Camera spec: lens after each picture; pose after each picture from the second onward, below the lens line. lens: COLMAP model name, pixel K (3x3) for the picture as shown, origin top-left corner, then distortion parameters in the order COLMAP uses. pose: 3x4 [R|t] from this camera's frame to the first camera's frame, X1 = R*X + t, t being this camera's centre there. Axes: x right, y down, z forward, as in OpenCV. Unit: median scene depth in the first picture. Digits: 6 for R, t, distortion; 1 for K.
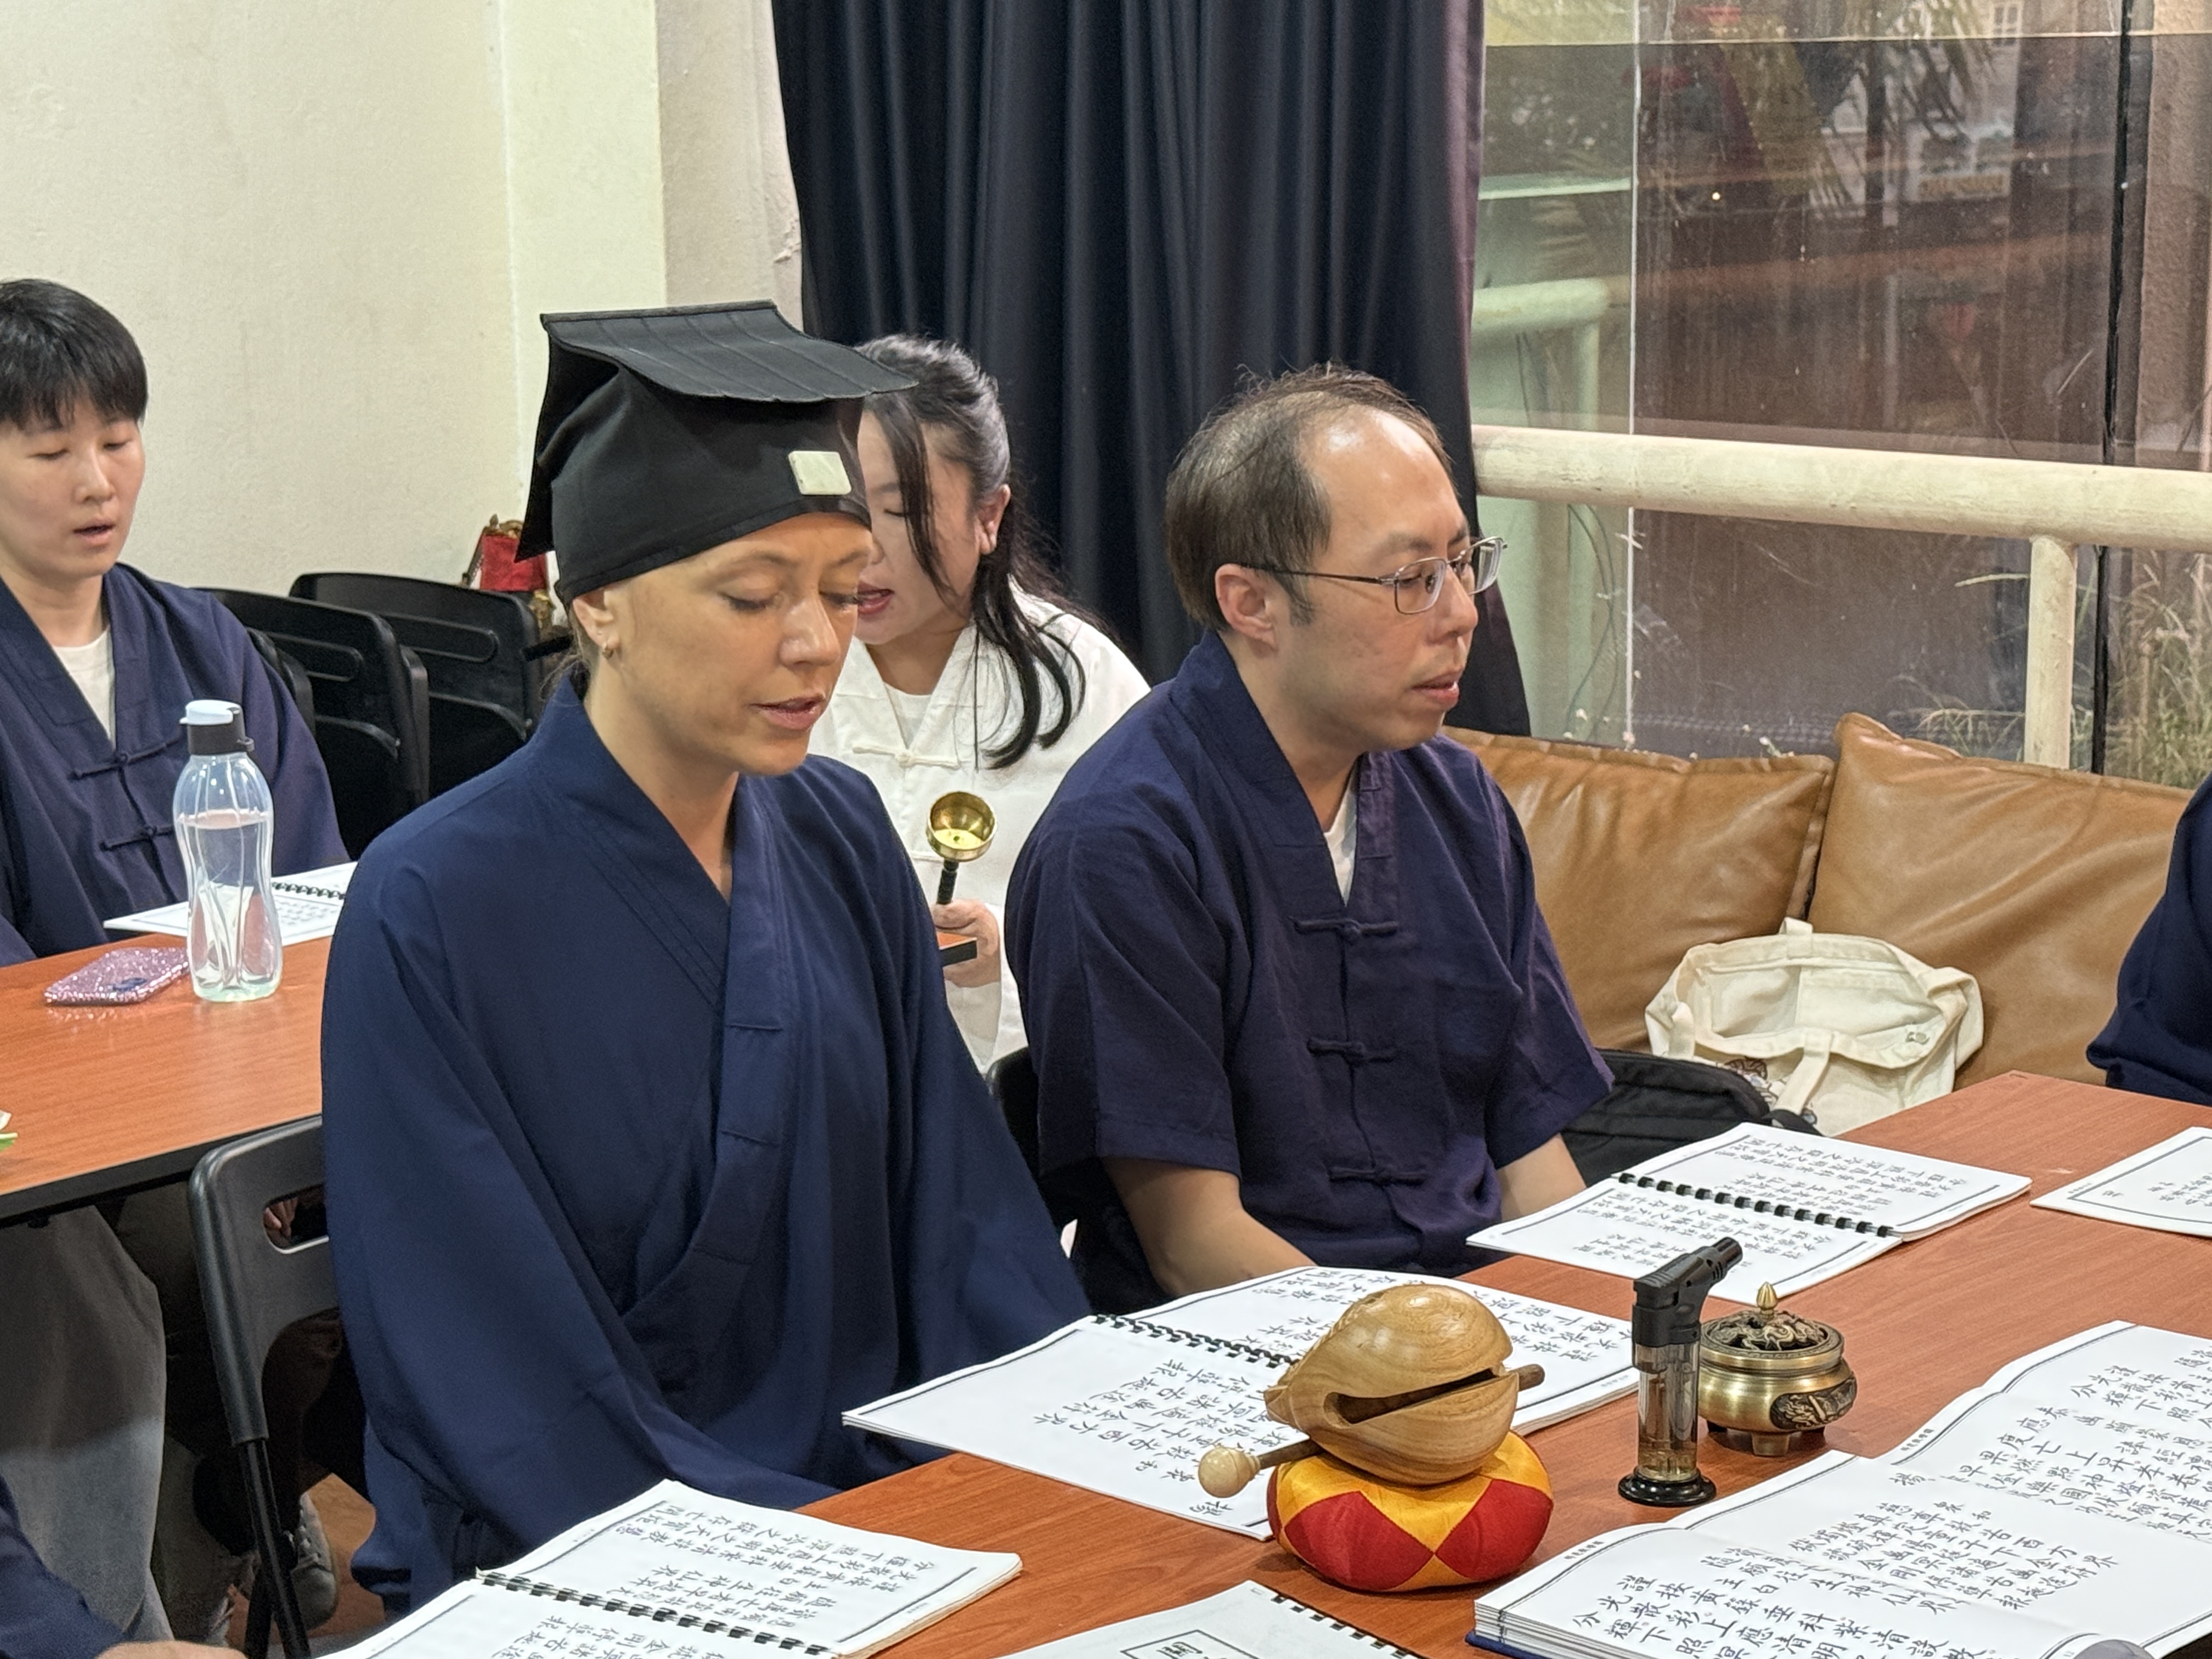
lens RADIAL K [[4250.6, 0, 1106.0], [0, 4250.6, 829.5], [0, 0, 1]] dist [0.032261, 0.349800]
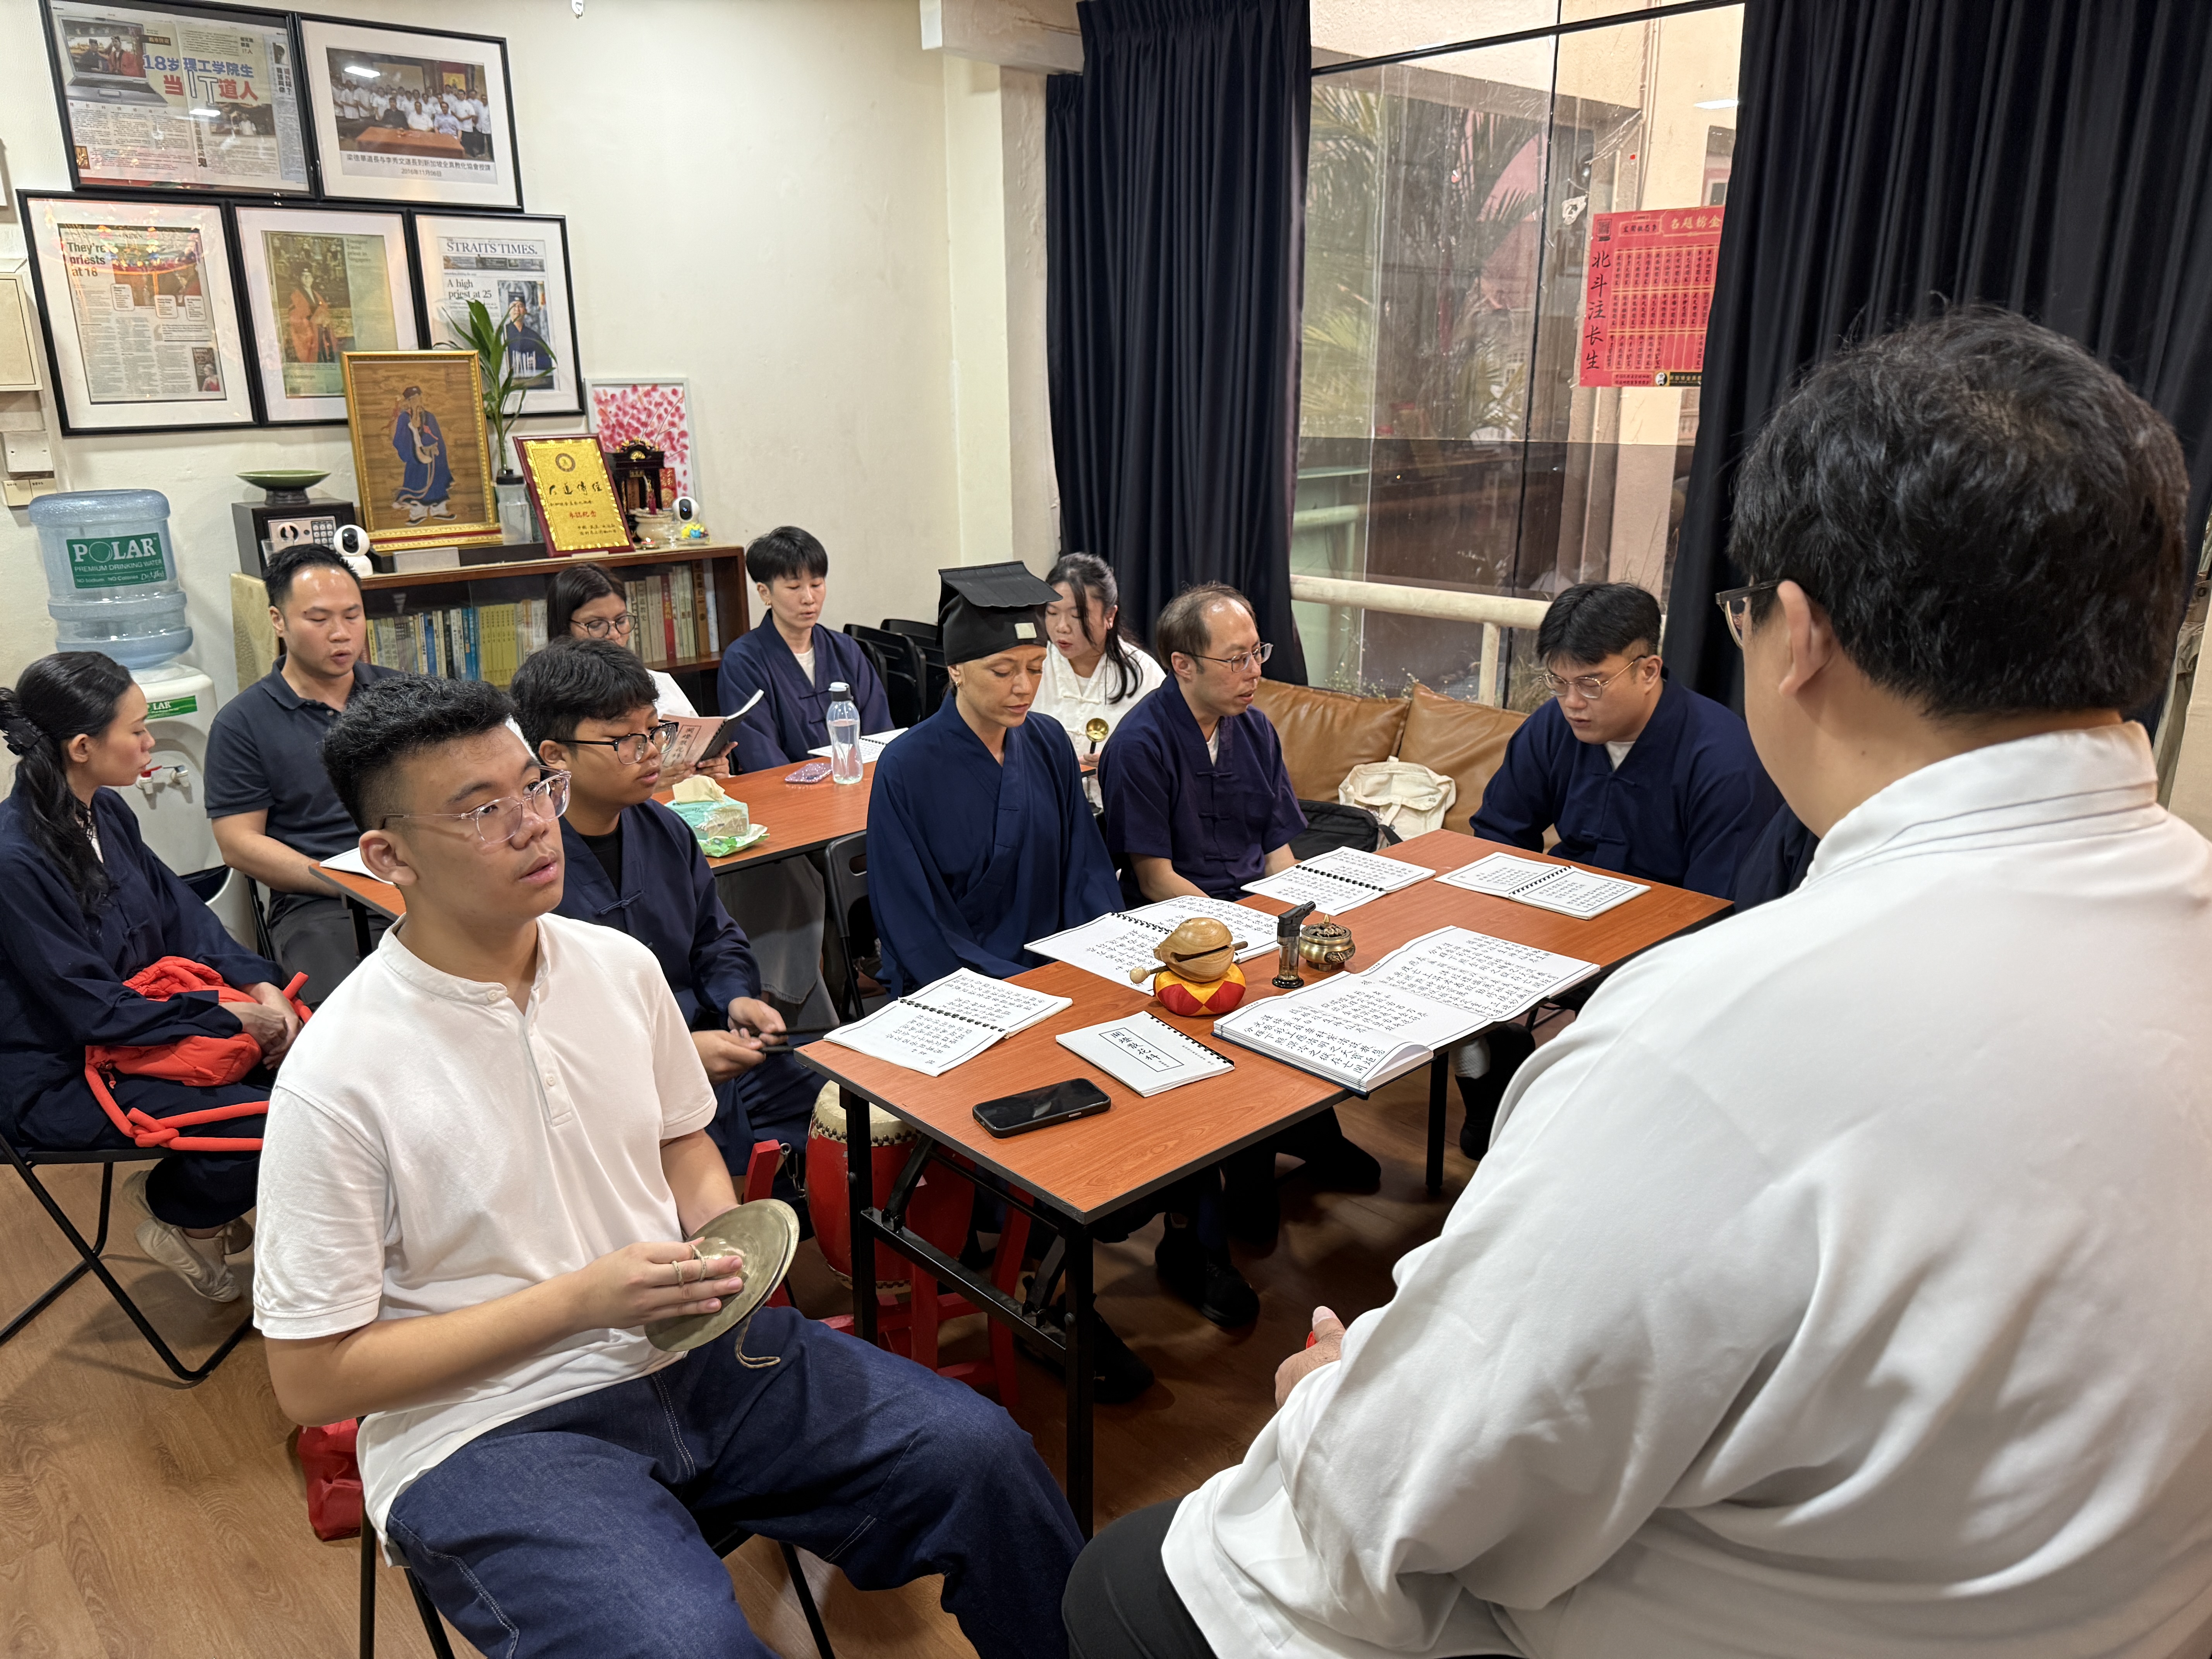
lens RADIAL K [[1564.6, 0, 1098.2], [0, 1564.6, 817.9], [0, 0, 1]] dist [-0.000249, -0.000028]
pose [[0.996456, 0.028757, -0.079053, 0.061103], [-0.020025, 0.993828, 0.109113, -0.061176], [0.081703, -0.107143, 0.990881, -0.081278]]
